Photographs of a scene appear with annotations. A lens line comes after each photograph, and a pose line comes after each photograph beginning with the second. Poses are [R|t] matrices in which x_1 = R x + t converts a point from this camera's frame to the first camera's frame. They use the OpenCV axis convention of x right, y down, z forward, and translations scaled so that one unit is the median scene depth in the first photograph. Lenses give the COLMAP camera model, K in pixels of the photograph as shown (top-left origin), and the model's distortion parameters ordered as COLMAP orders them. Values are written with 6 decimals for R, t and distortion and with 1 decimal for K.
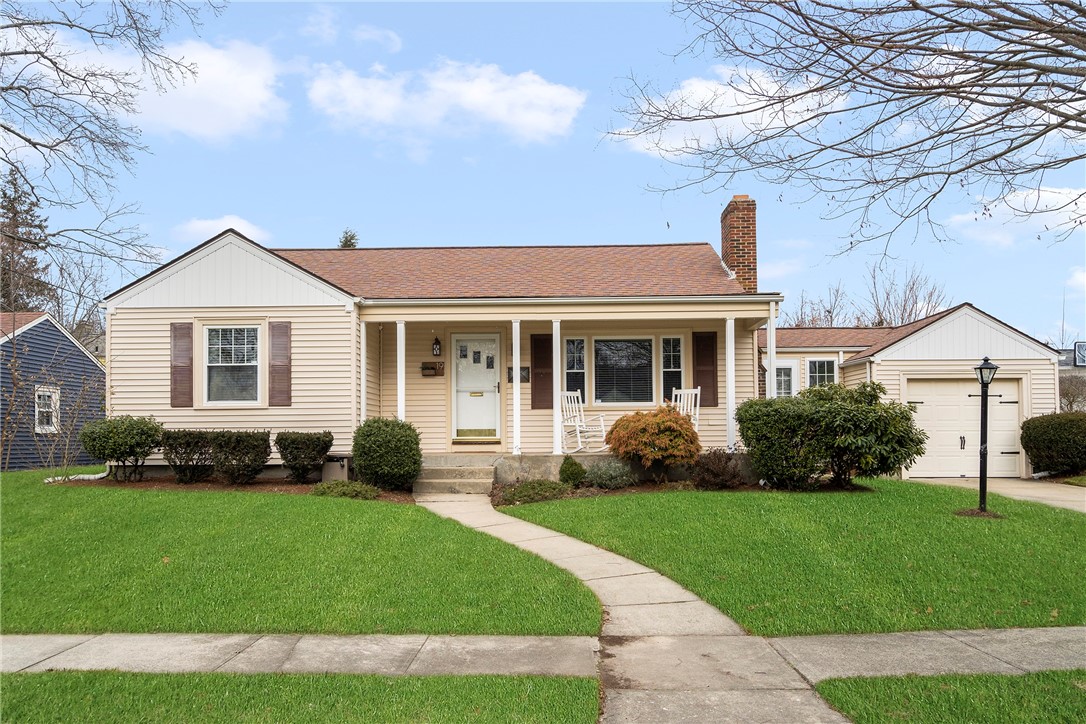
lens RADIAL K [[784.3, 0, 527.0], [0, 784.3, 414.9], [0, 0, 1]] dist [0.003957, 0.000882]
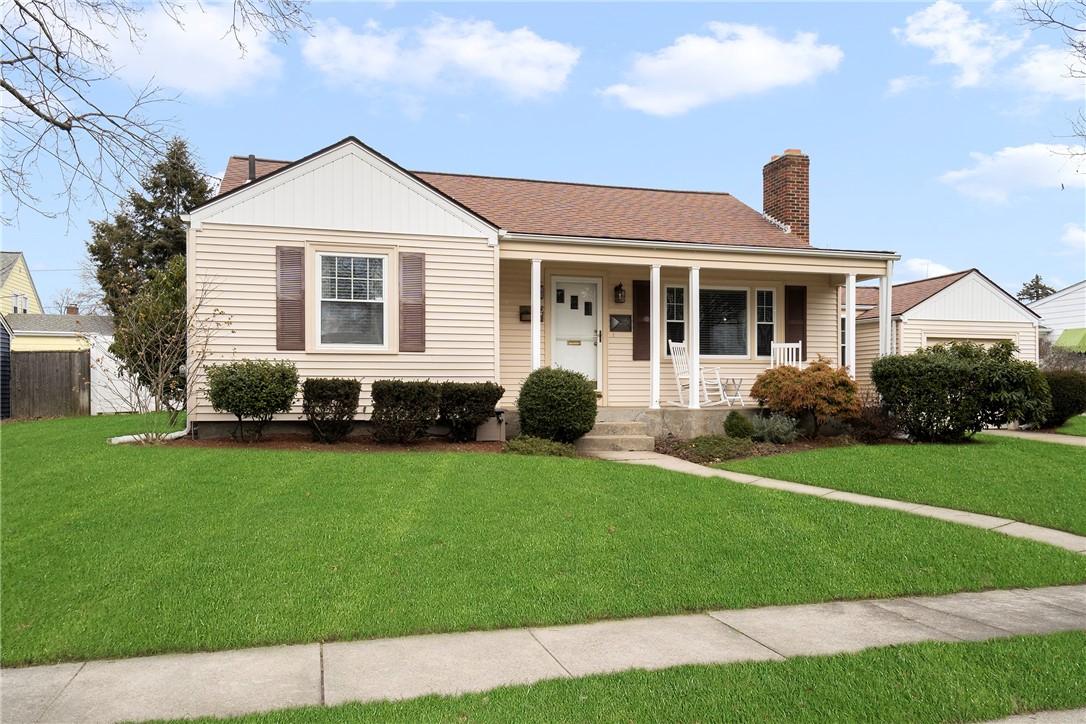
lens RADIAL K [[848.4, 0, 542.8], [0, 848.4, 396.7], [0, 0, 1]] dist [0.011957, -0.000339]
pose [[0.950759, 0.005102, 0.309889, -0.462293], [-0.016595, 0.999268, 0.034465, 0.003420], [-0.309487, -0.037911, 0.950148, 0.074390]]
